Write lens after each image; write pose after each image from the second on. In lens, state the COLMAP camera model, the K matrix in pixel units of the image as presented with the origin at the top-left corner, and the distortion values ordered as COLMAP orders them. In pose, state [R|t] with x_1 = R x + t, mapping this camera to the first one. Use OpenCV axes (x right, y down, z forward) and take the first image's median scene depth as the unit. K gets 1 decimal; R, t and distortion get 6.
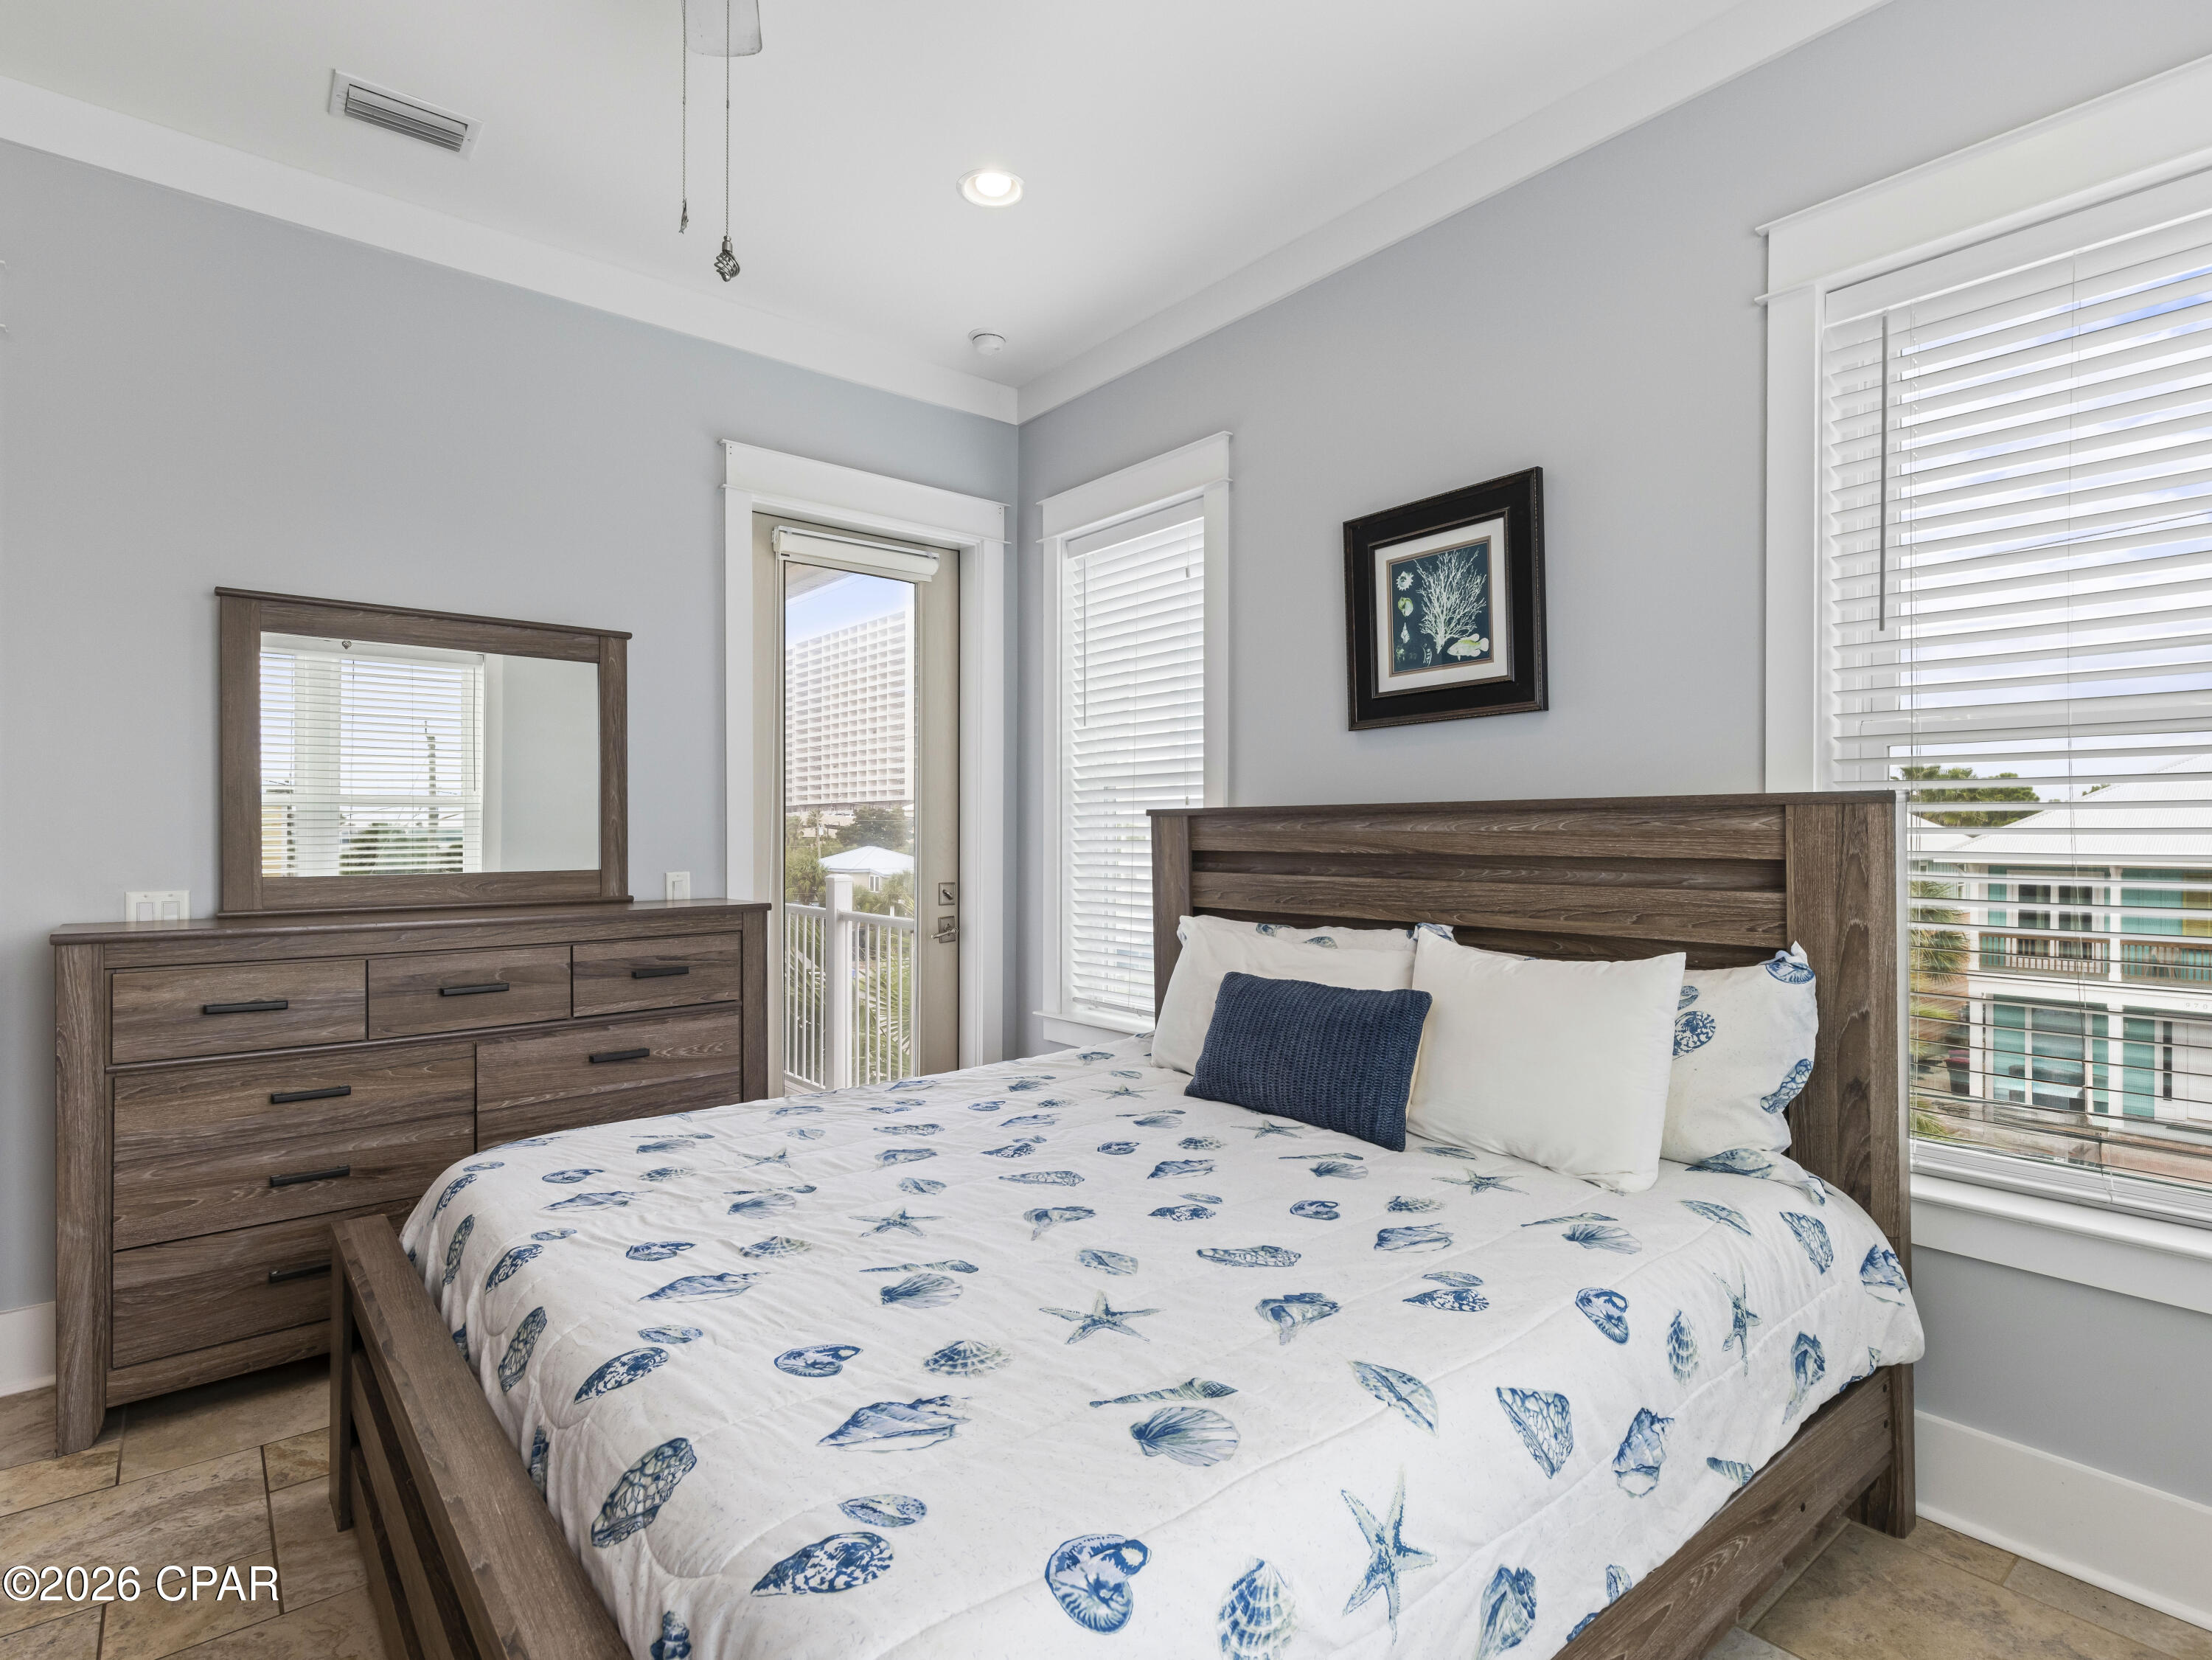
lens RADIAL K [[1134.9, 0, 1122.3], [0, 1134.9, 834.5], [0, 0, 1]] dist [0.009304, -0.001076]
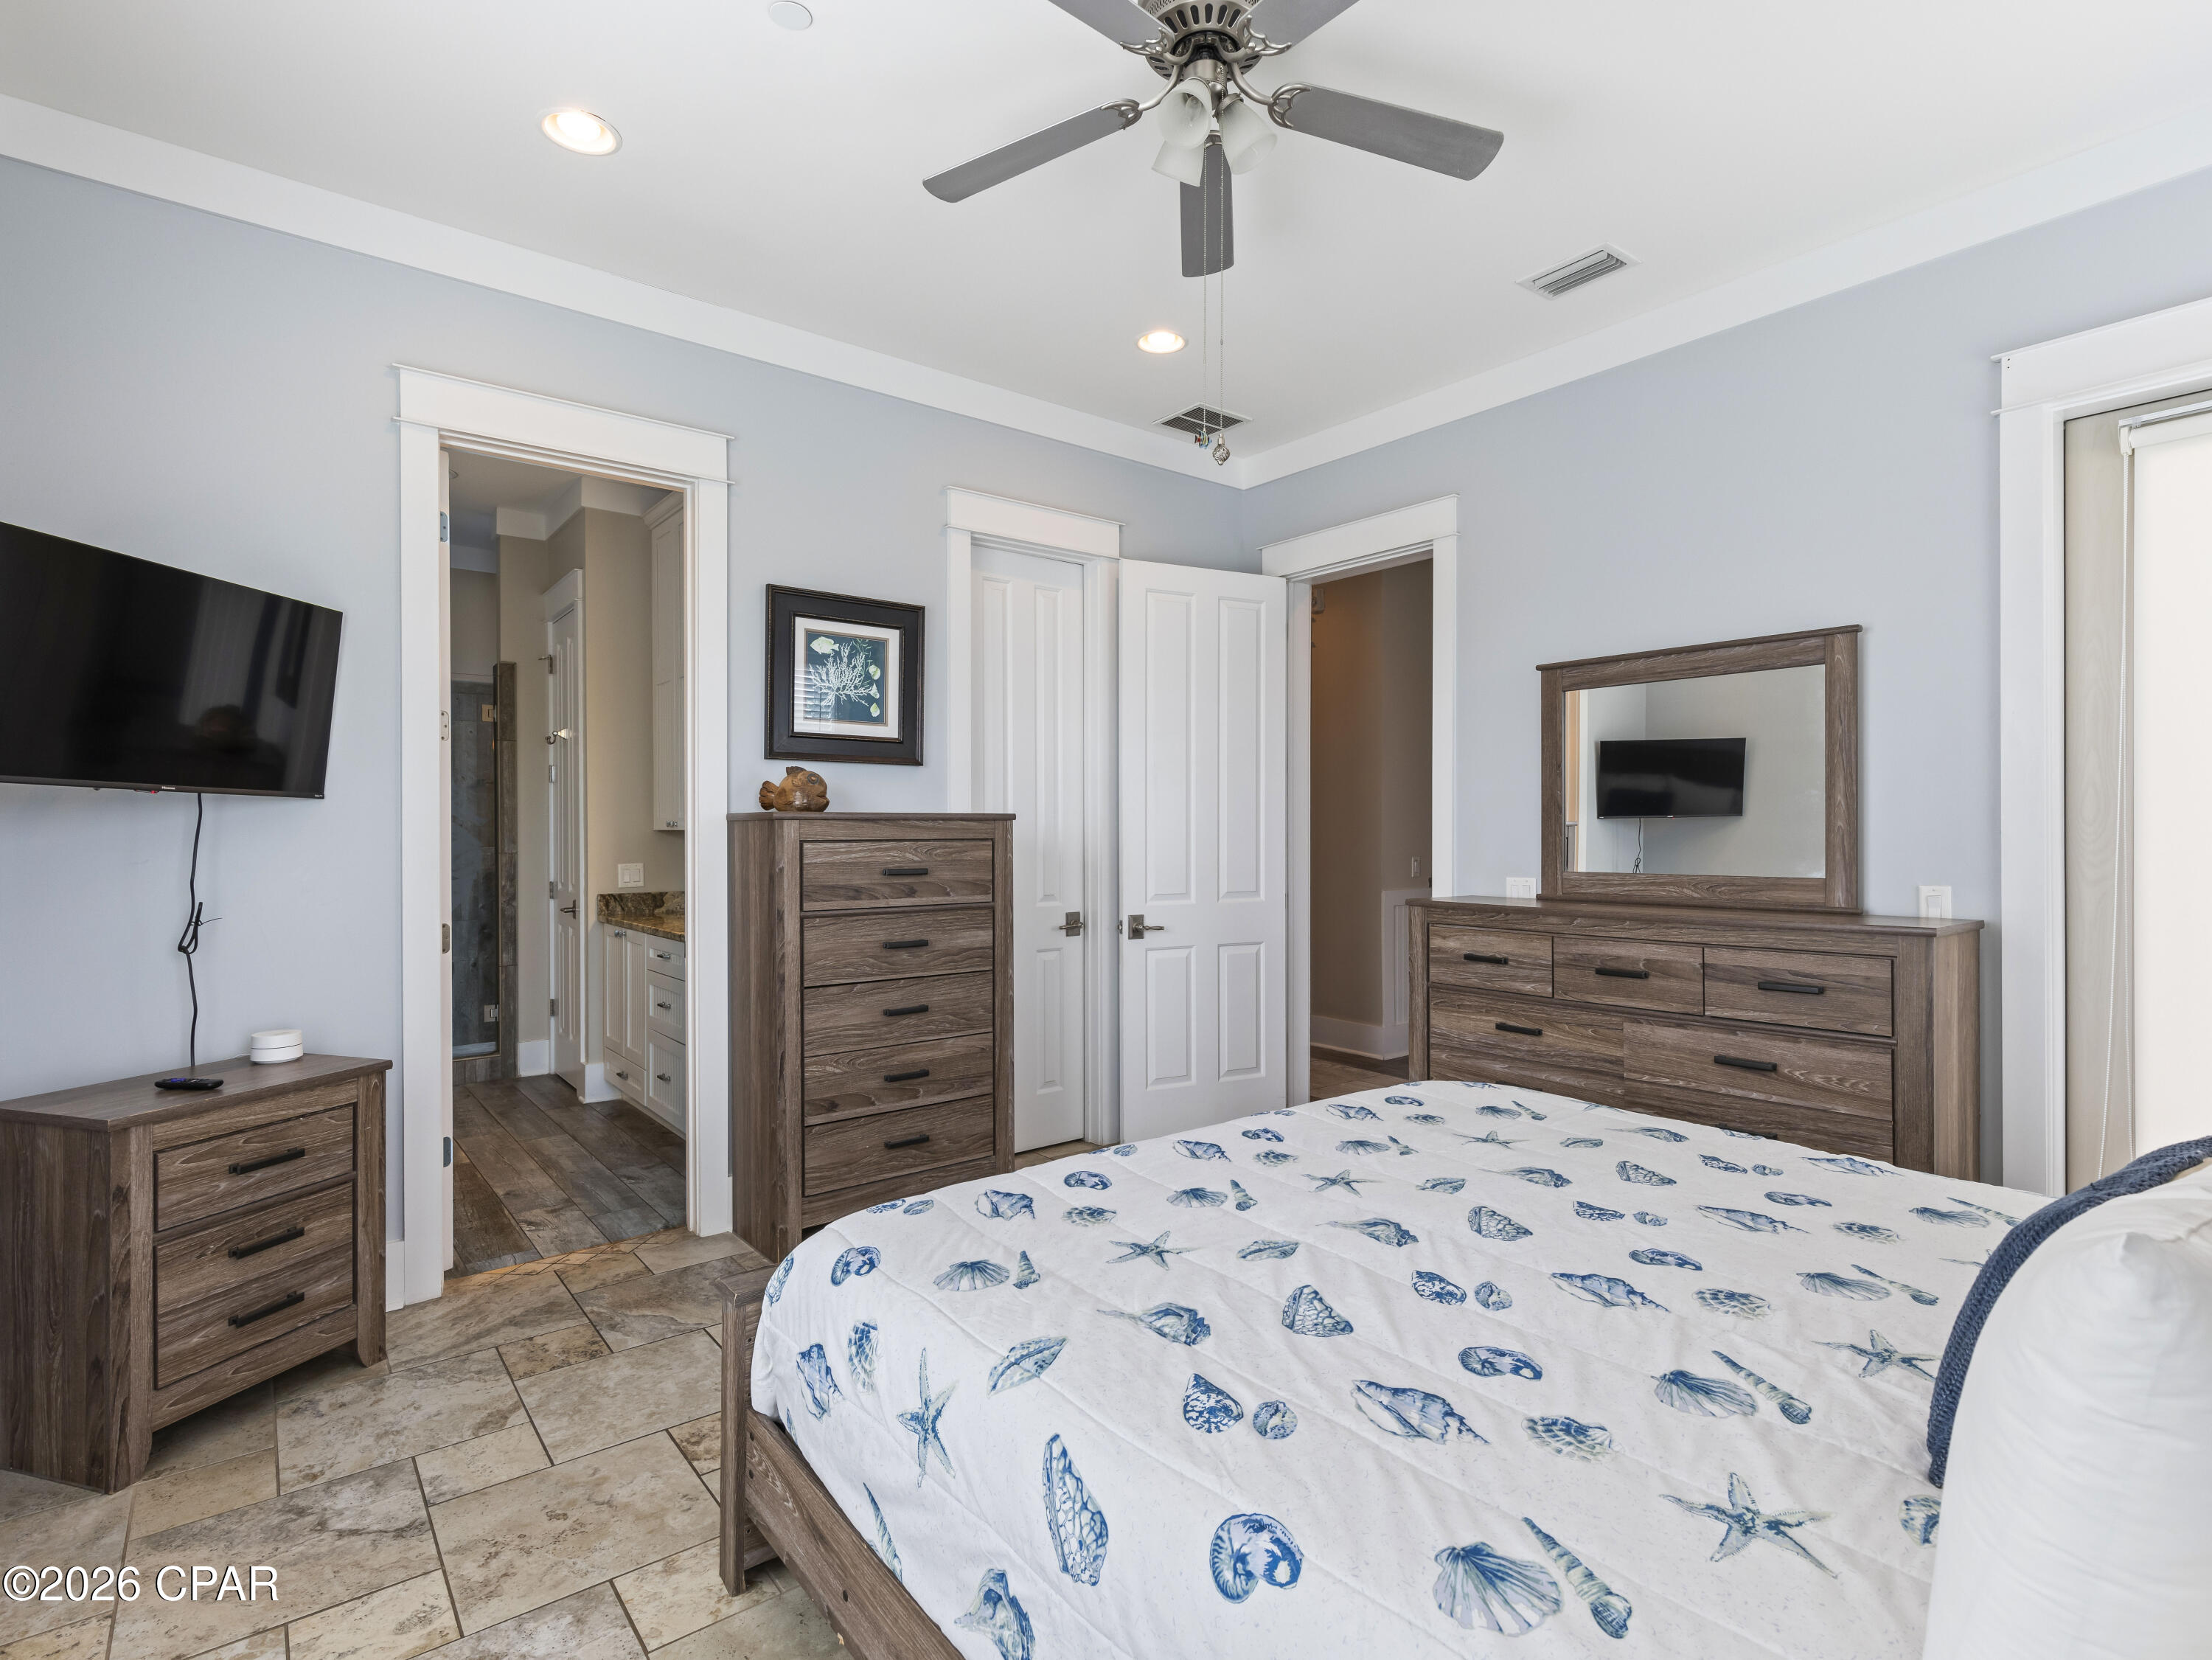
lens RADIAL K [[1134.9, 0, 1128.2], [0, 1134.9, 829.1], [0, 0, 1]] dist [0.009304, -0.001076]
pose [[-0.029805, 0.000160, -0.999556, 0.616325], [0.000447, 1.000000, 0.000147, -0.013287], [0.999556, -0.000443, -0.029805, 0.518906]]
